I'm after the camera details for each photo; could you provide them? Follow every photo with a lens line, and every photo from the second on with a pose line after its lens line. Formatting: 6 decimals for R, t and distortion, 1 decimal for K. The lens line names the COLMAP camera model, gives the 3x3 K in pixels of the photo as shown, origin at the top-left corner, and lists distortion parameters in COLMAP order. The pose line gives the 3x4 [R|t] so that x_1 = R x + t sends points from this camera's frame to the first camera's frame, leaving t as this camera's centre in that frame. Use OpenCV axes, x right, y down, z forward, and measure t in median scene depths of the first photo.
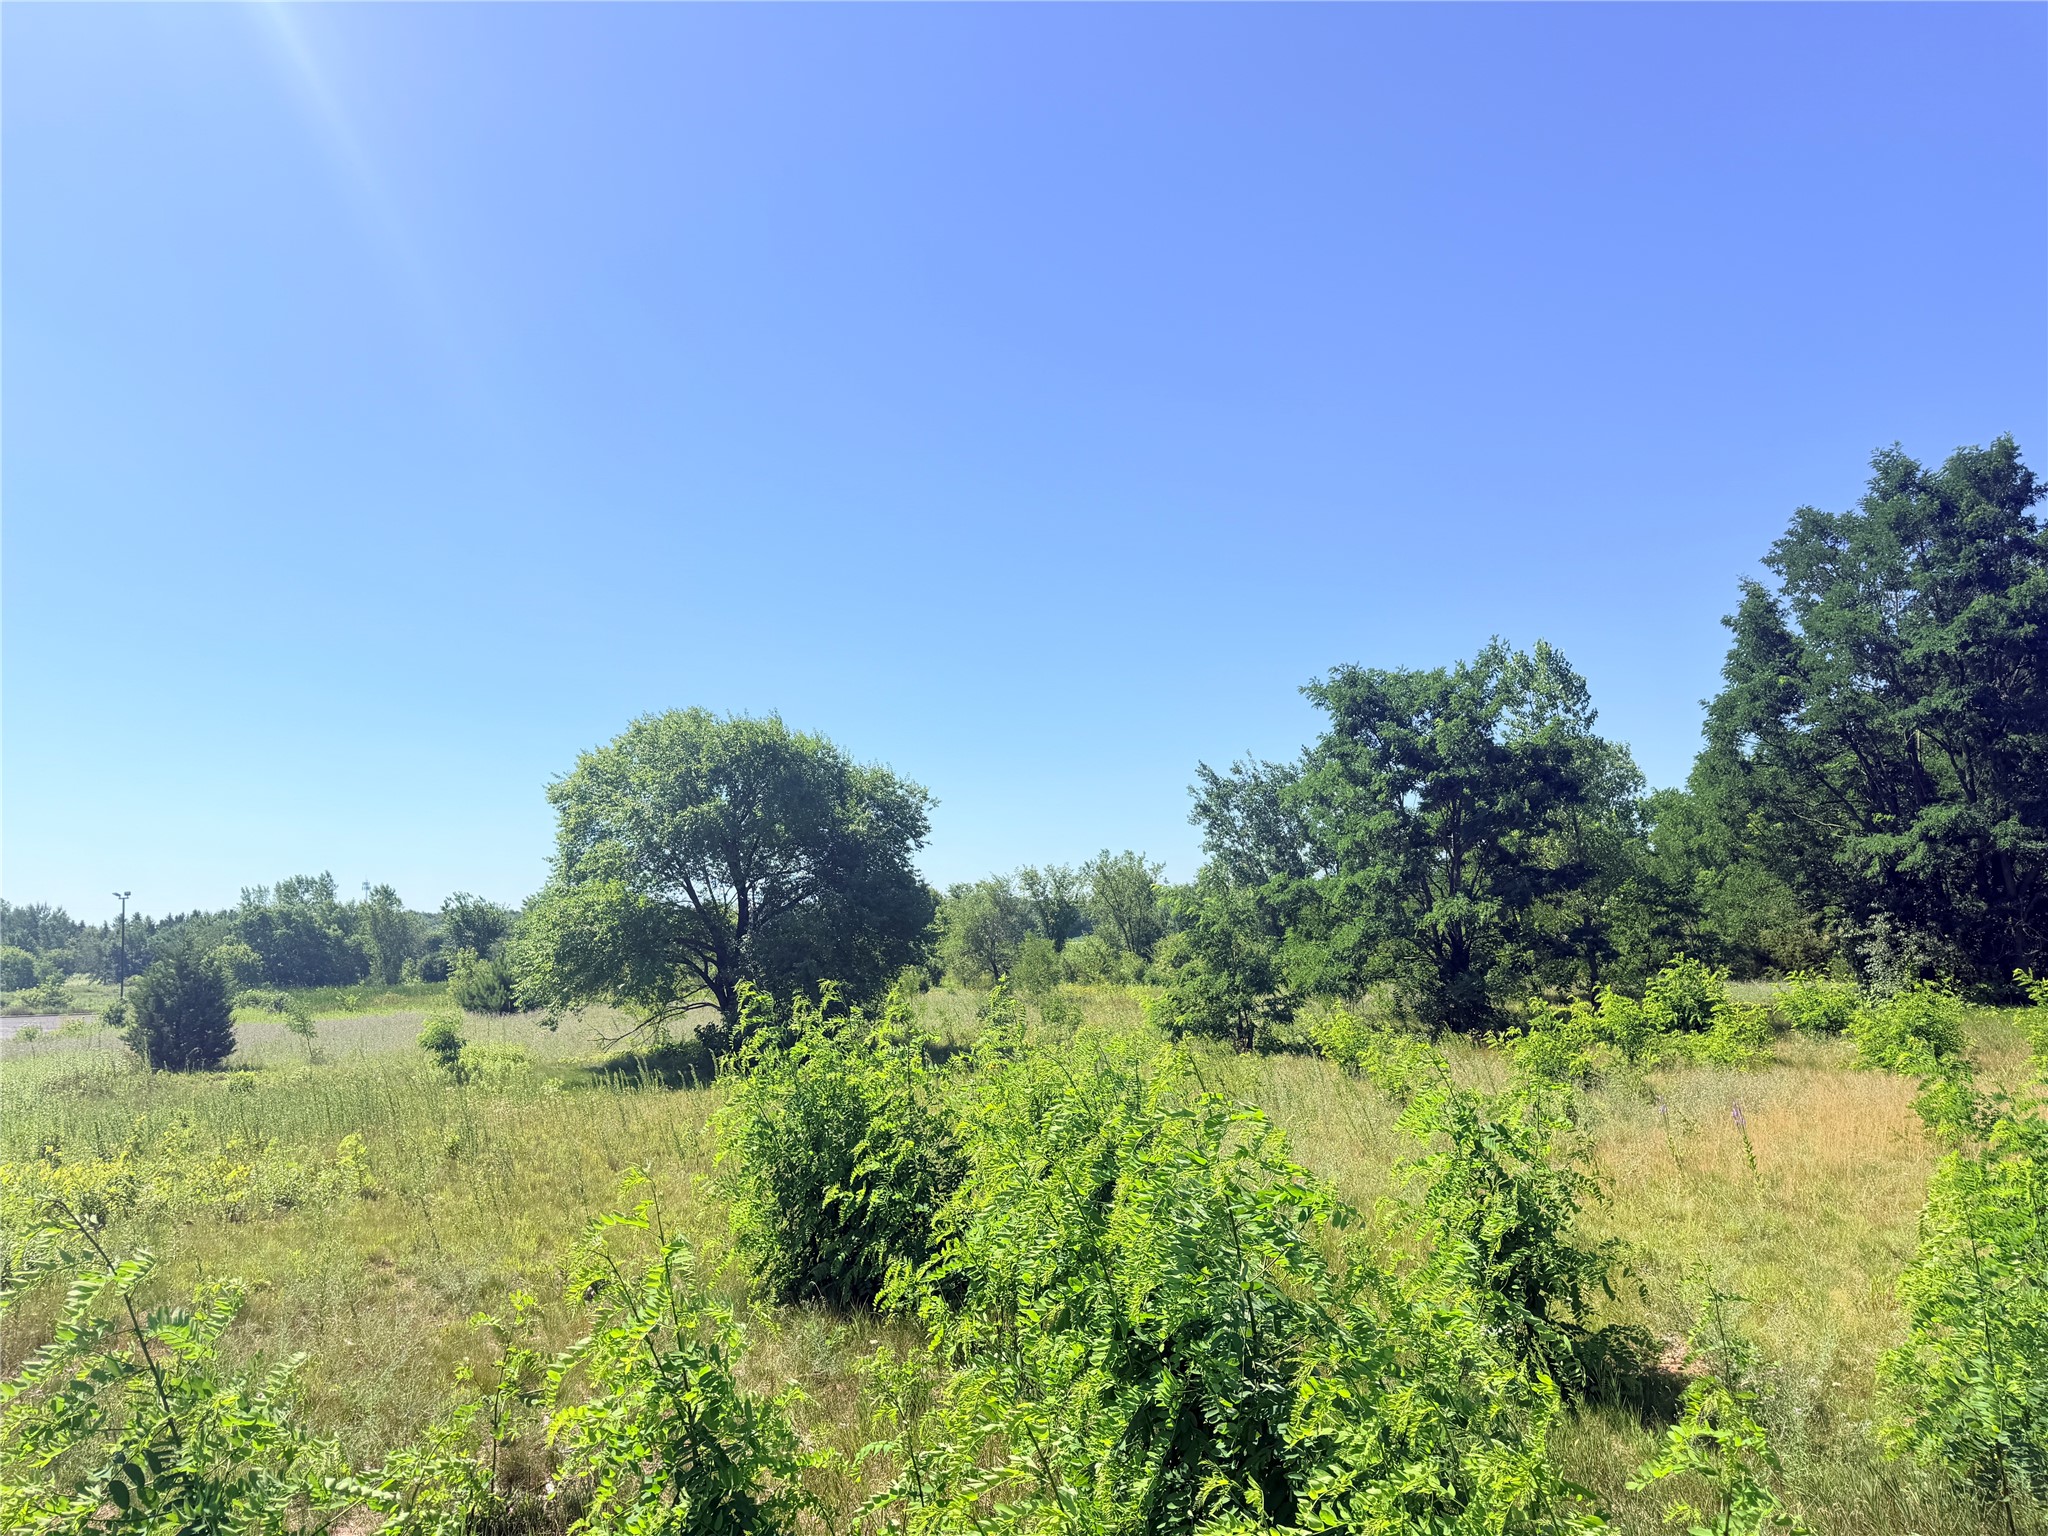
lens RADIAL K [[1395.1, 0, 1003.6], [0, 1395.1, 772.3], [0, 0, 1]] dist [0.015492, -0.024994]
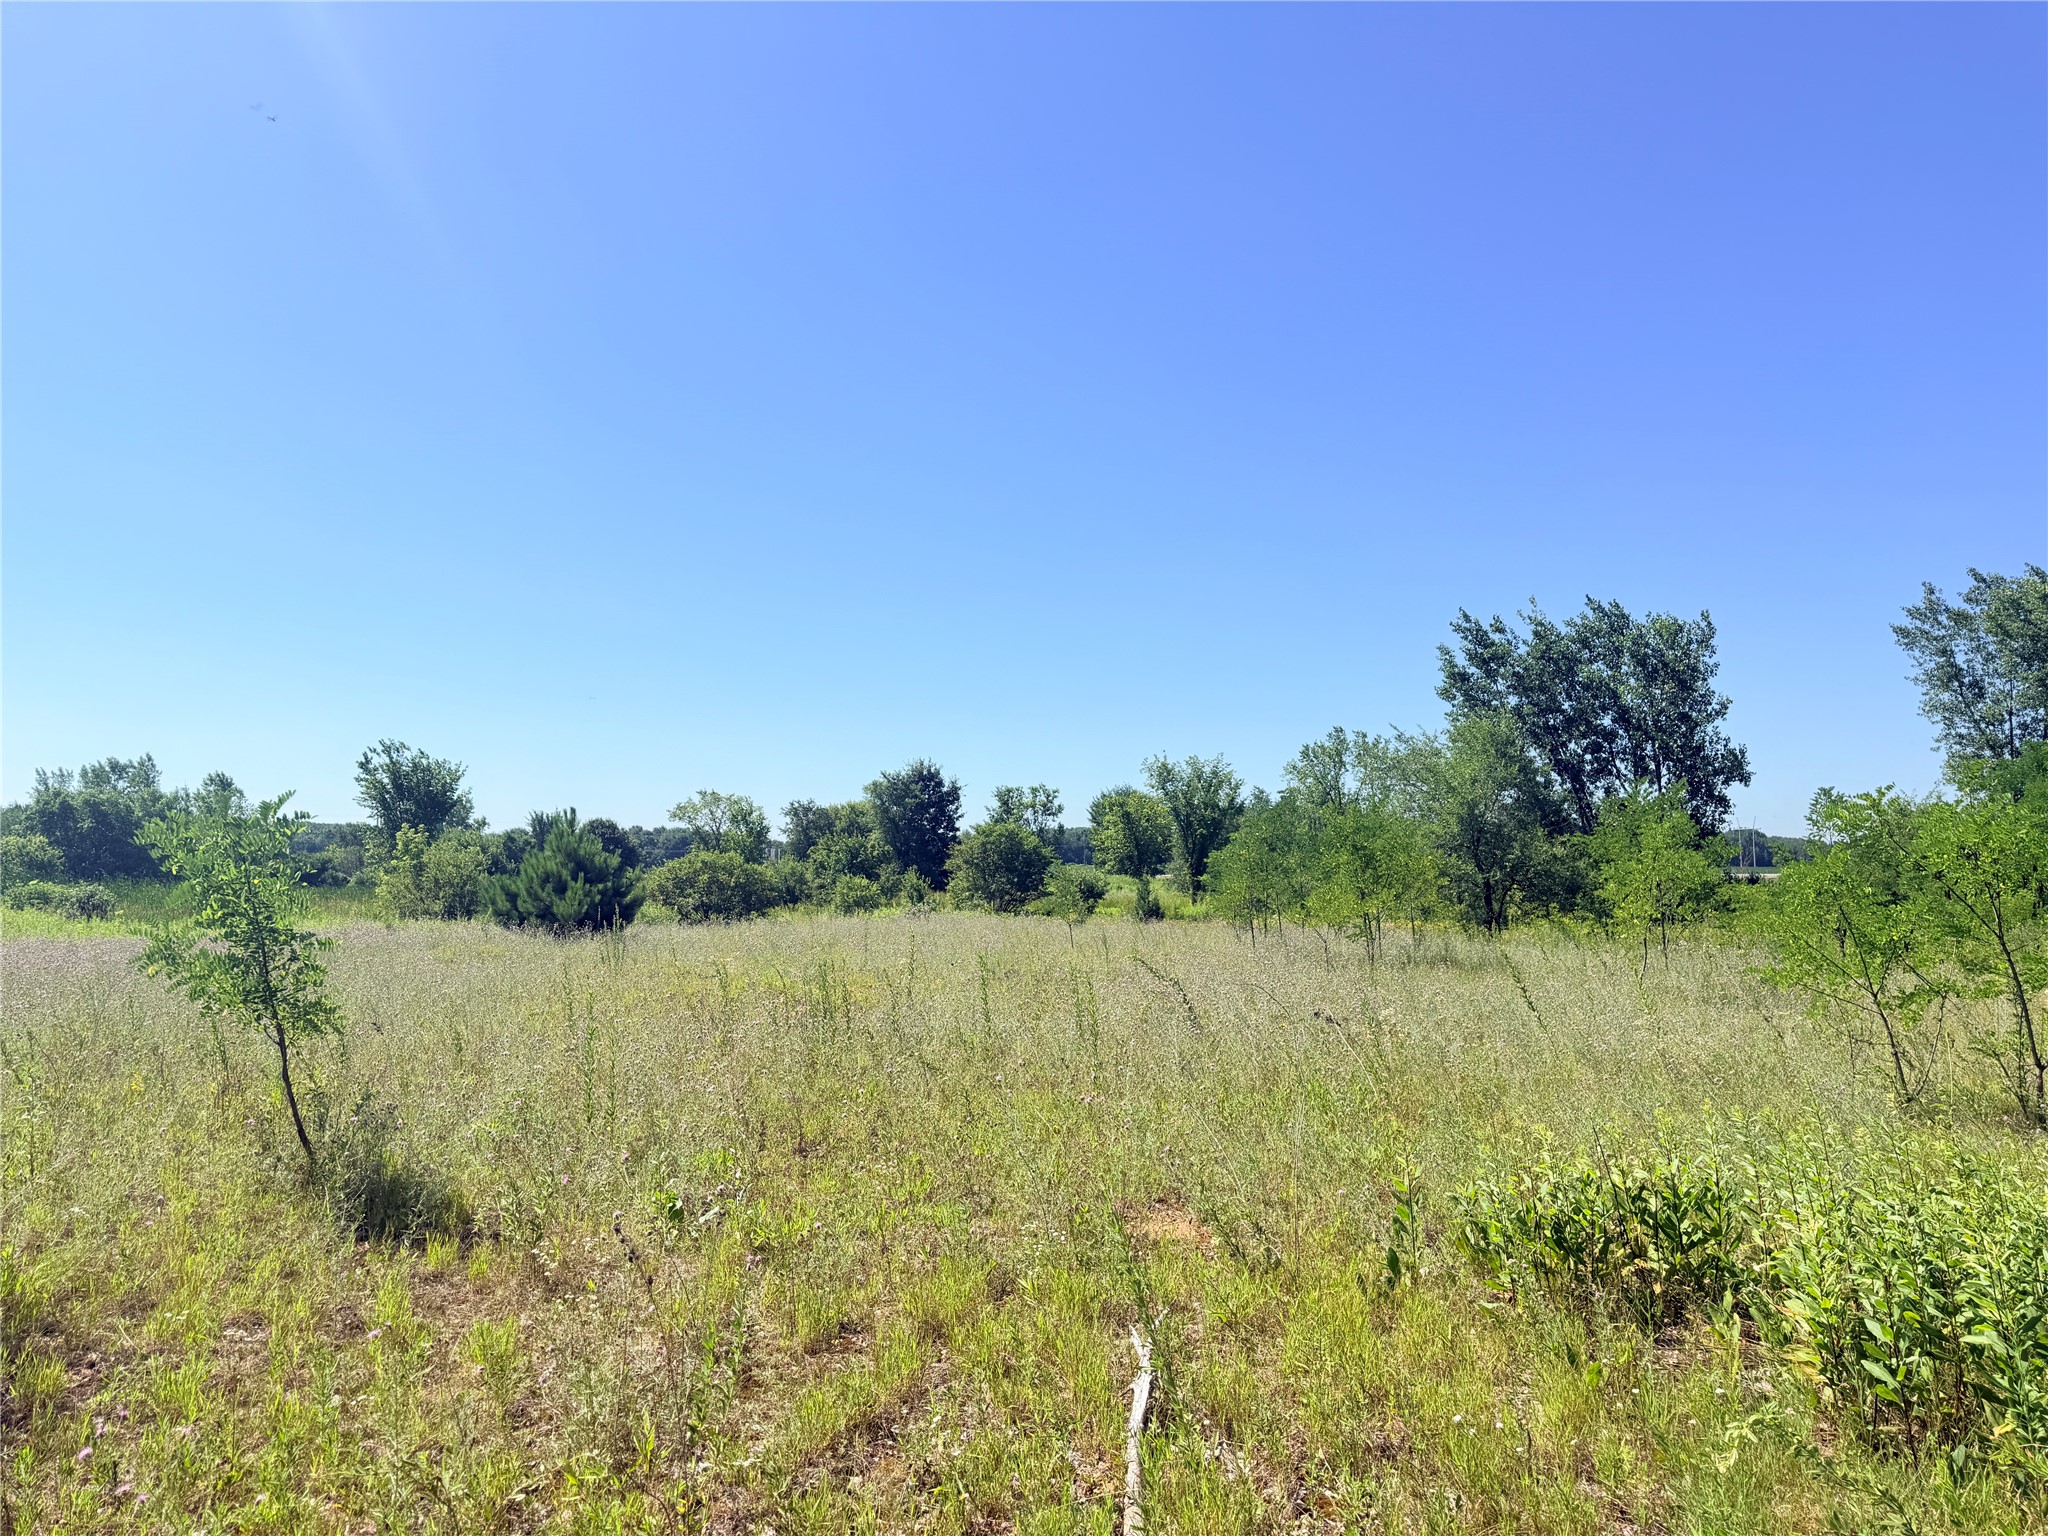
lens RADIAL K [[1395.1, 0, 1002.6], [0, 1395.1, 762.7], [0, 0, 1]] dist [0.015492, -0.024994]
pose [[0.993825, 0.041222, 0.103022, -0.072450], [-0.045208, 0.998305, 0.036654, 0.024479], [-0.101337, -0.041085, 0.994003, 0.138302]]
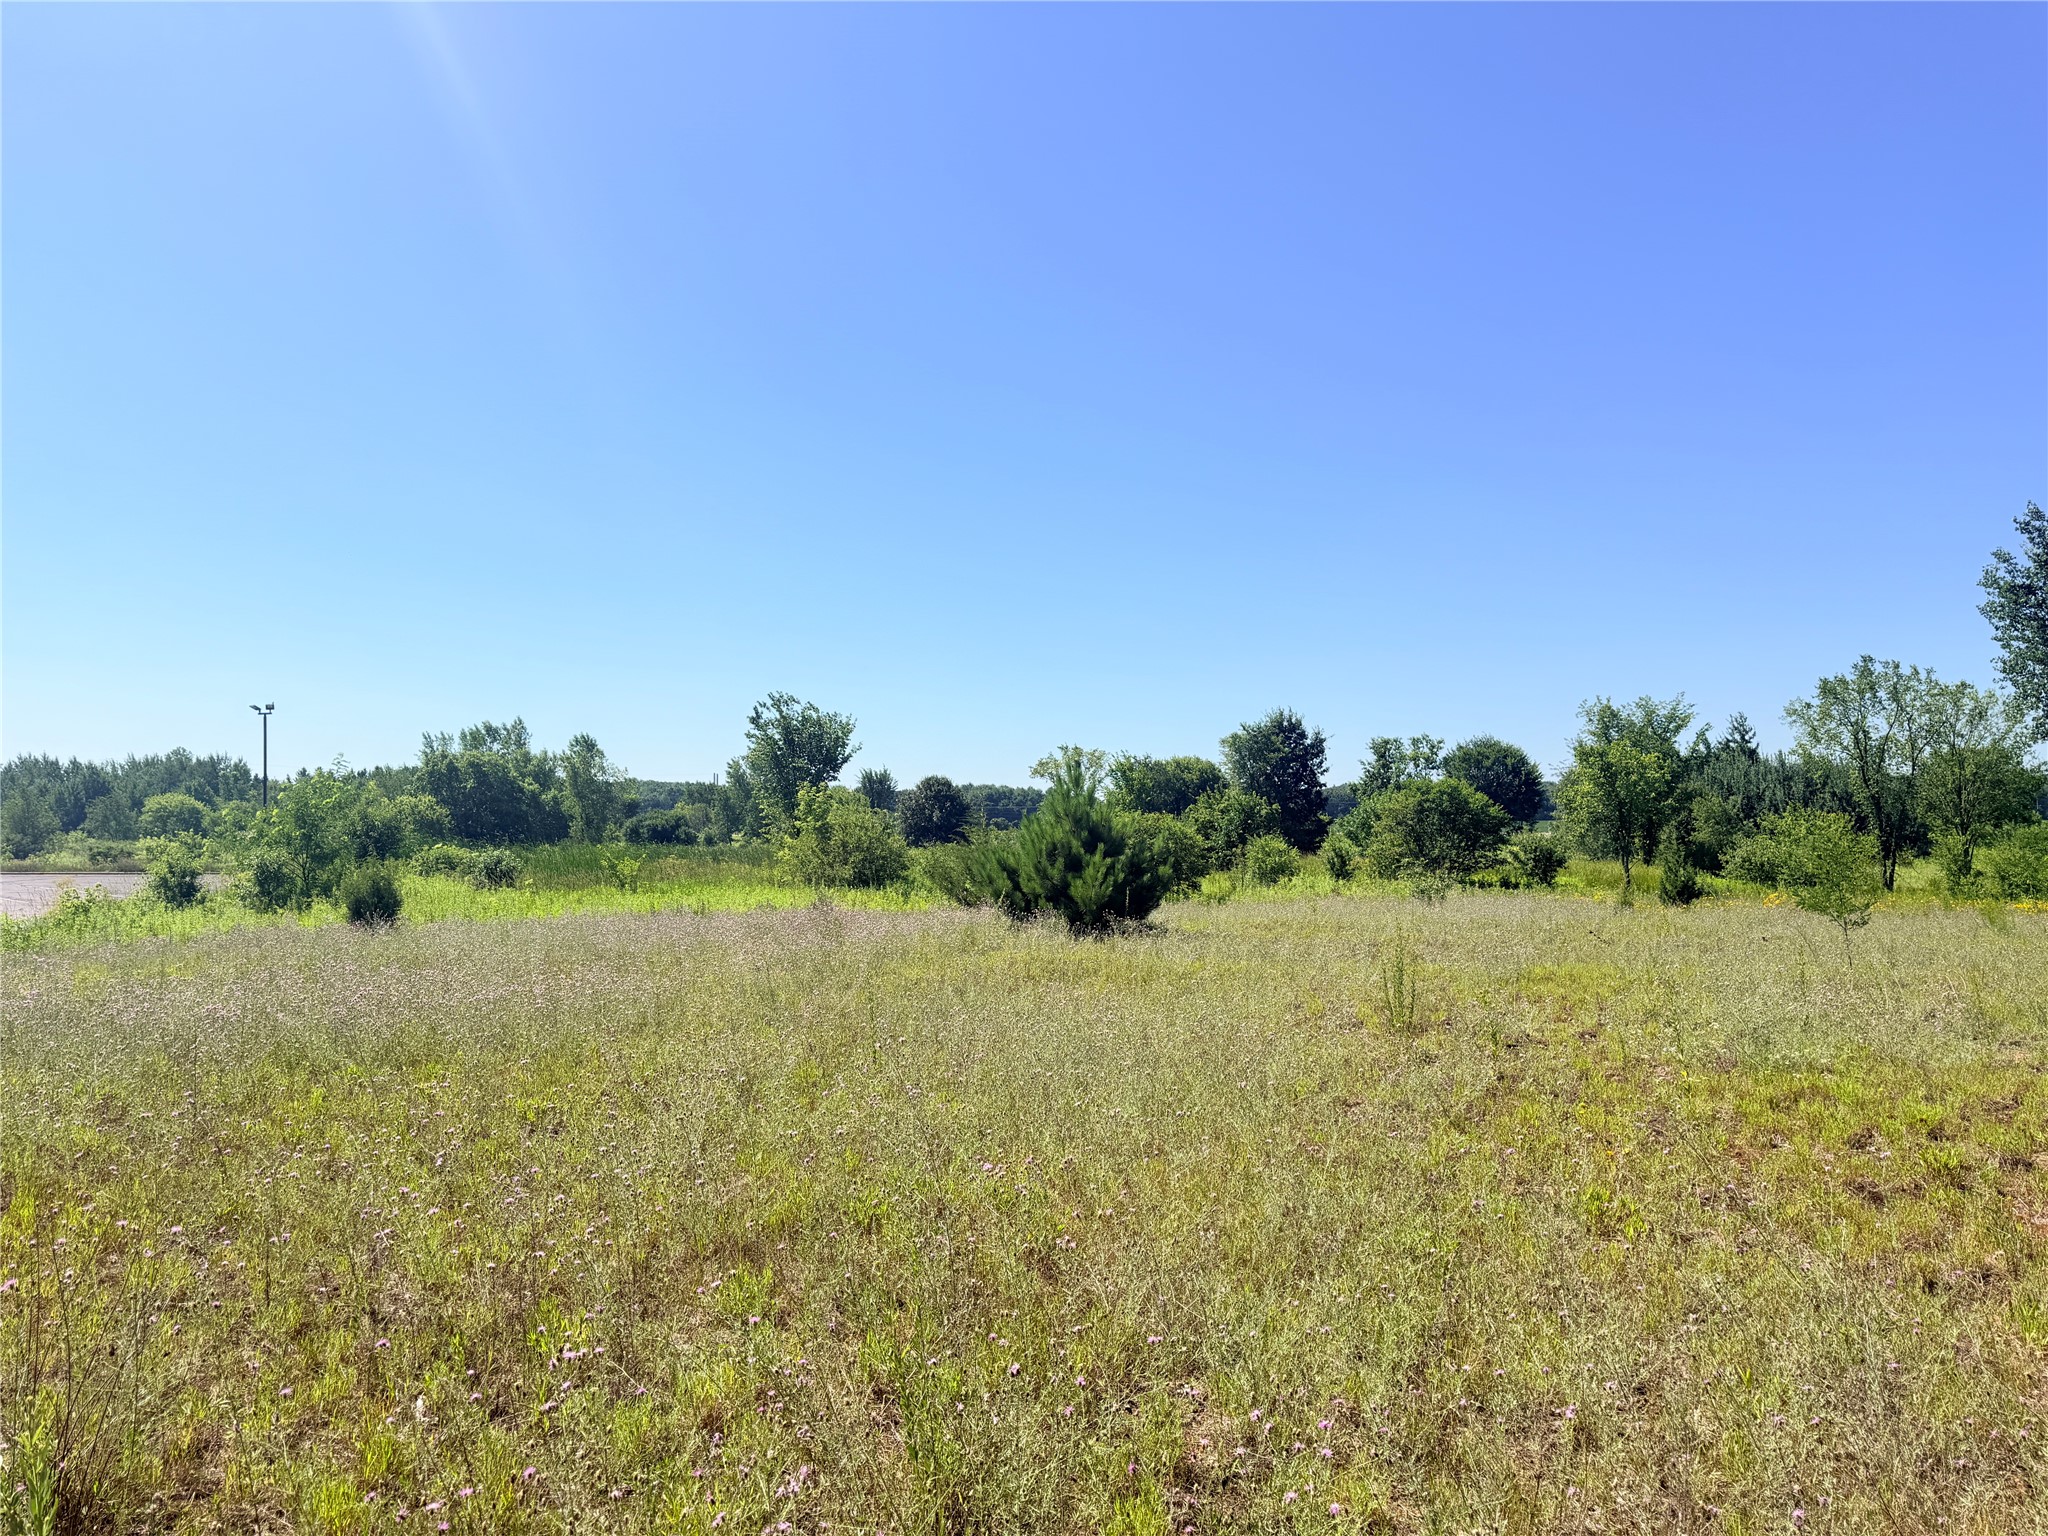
lens RADIAL K [[1395.1, 0, 1042.8], [0, 1395.1, 773.2], [0, 0, 1]] dist [0.015492, -0.024994]
pose [[0.996369, 0.029239, -0.079957, -0.094377], [-0.022633, 0.996349, 0.082319, 0.028032], [0.082072, -0.080211, 0.993393, 0.171908]]
